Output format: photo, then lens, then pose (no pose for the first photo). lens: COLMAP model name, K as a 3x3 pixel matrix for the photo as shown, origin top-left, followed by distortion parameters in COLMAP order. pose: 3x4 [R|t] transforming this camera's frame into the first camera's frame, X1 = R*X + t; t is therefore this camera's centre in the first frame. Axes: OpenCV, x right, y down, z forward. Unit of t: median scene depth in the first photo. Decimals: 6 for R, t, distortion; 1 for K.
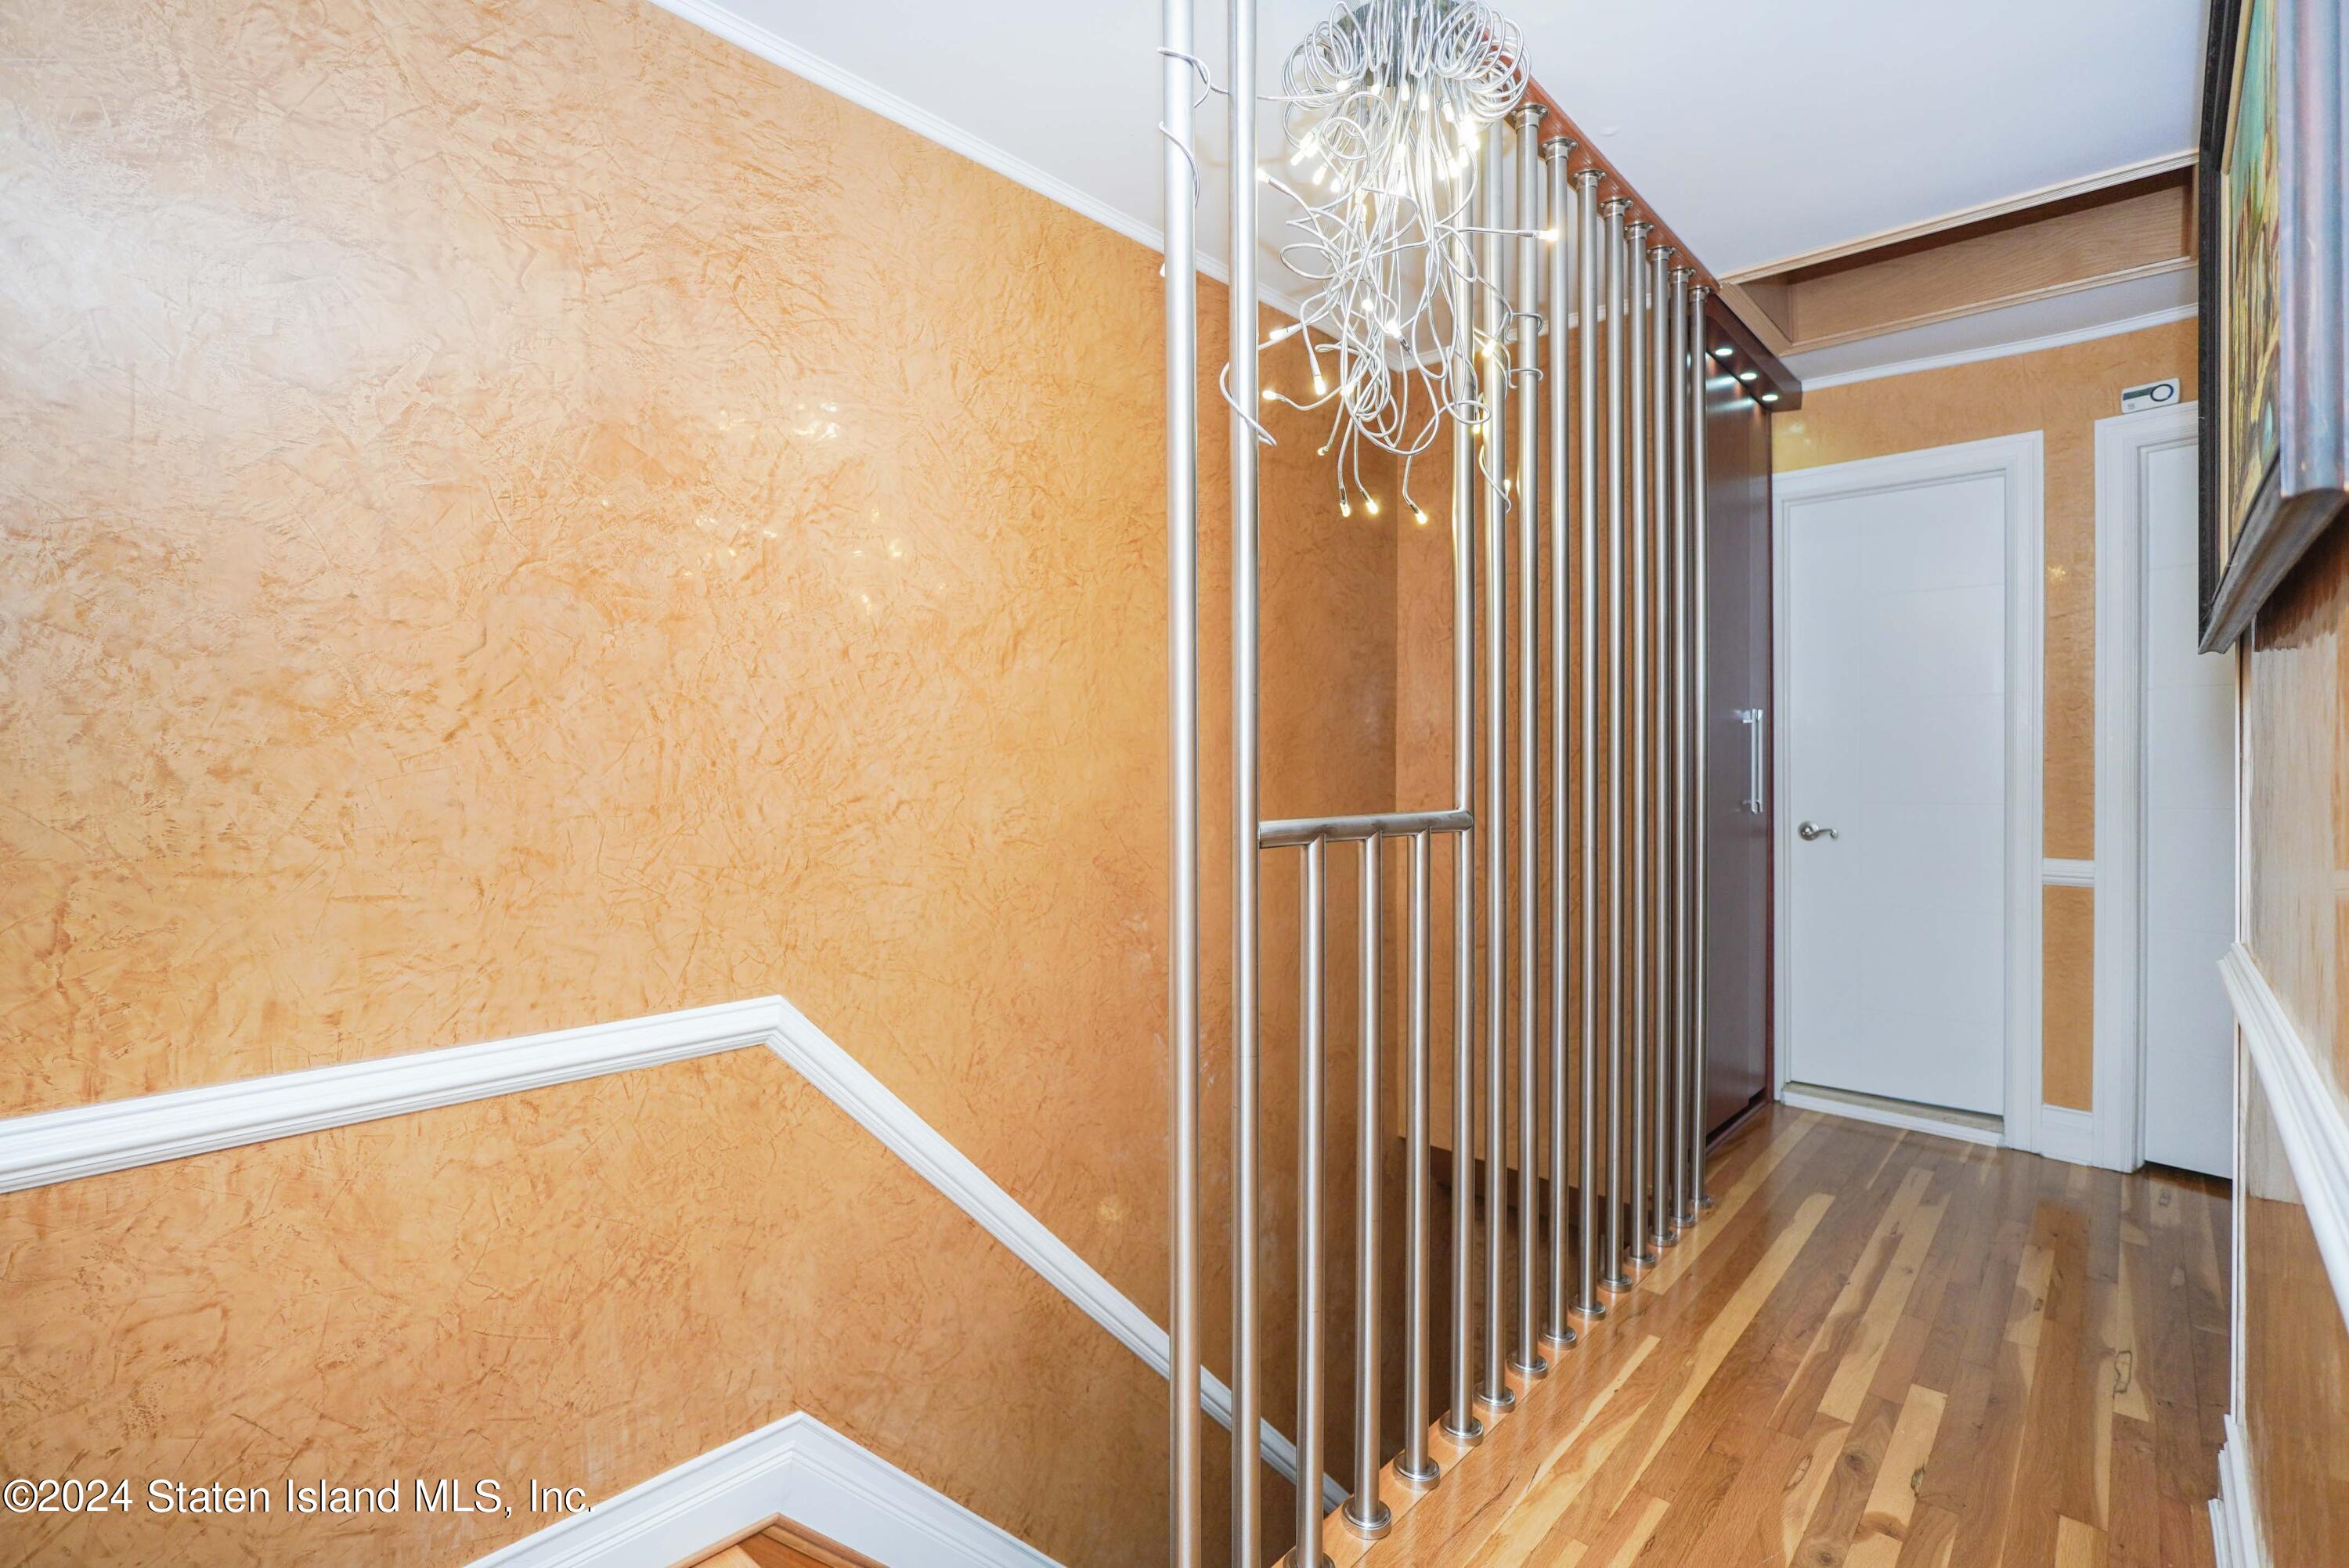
lens RADIAL K [[1083.5, 0, 1174.2], [0, 1083.5, 782.3], [0, 0, 1]] dist [-0.020986, 0.009513]
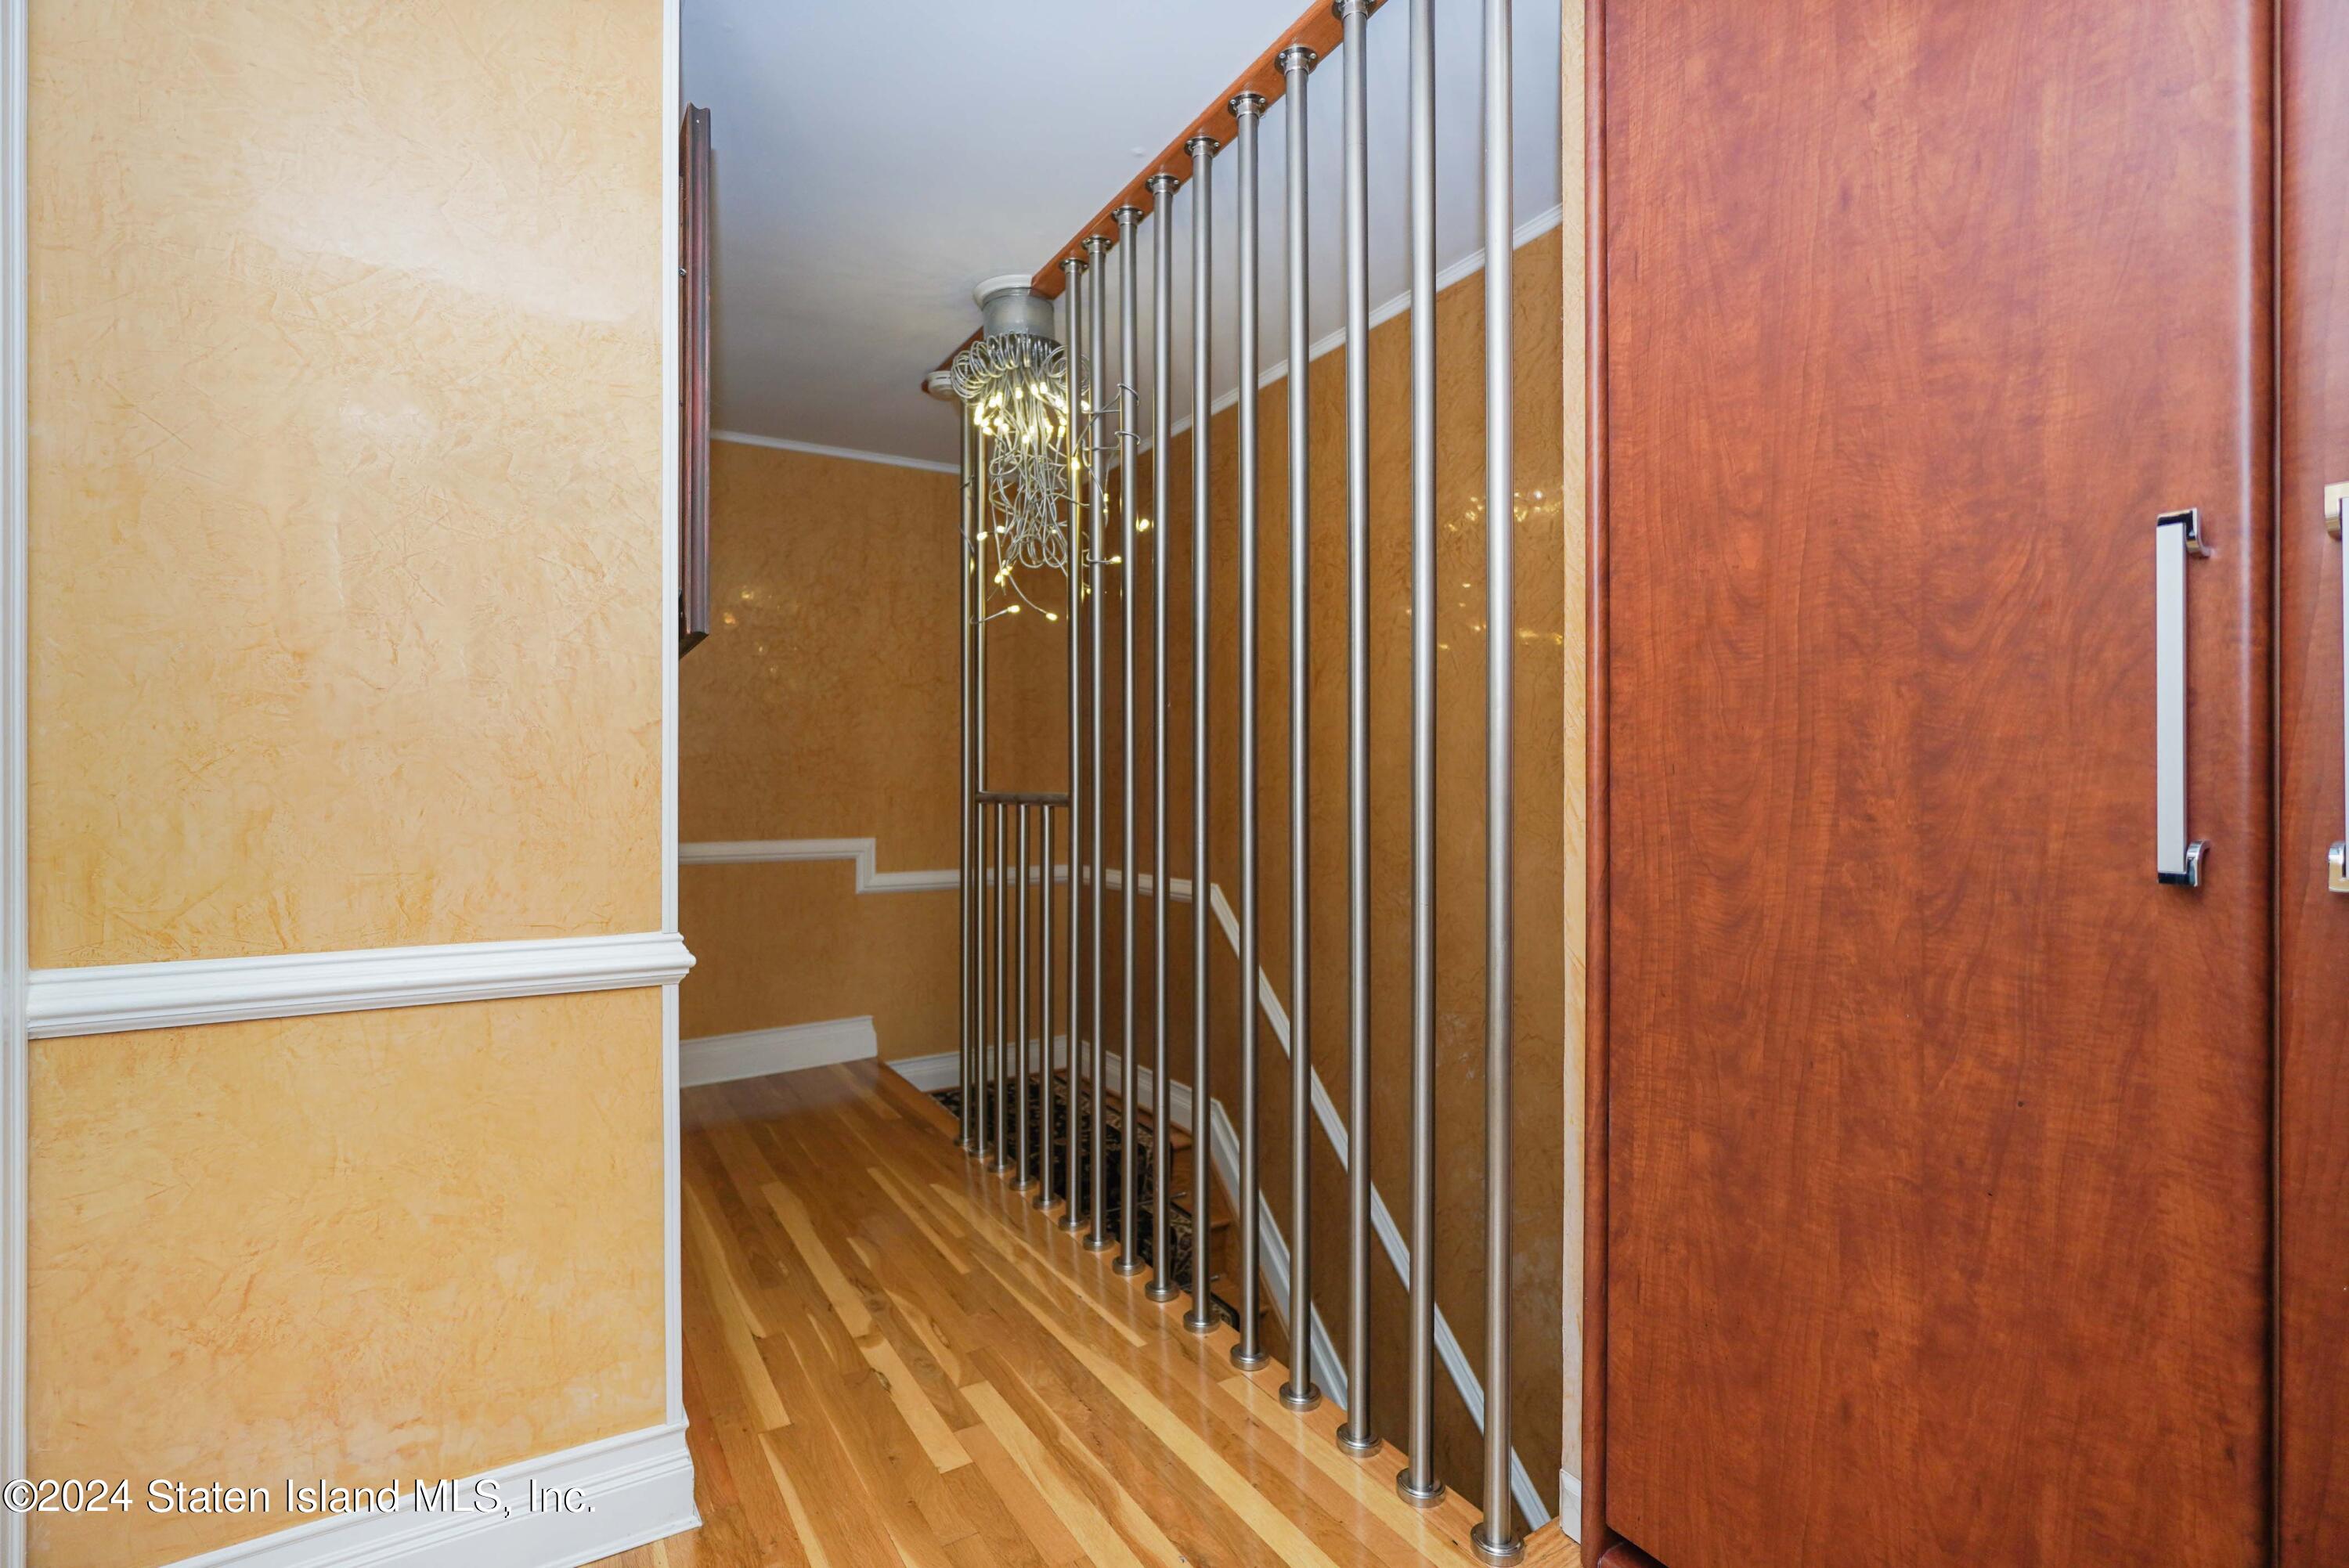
lens RADIAL K [[1083.5, 0, 1174.0], [0, 1083.5, 791.4], [0, 0, 1]] dist [-0.020986, 0.009513]
pose [[-0.282258, -0.001966, -0.959337, 1.684249], [-0.003139, 0.999994, -0.001126, 0.023972], [0.959333, 0.002693, -0.282262, 1.597007]]
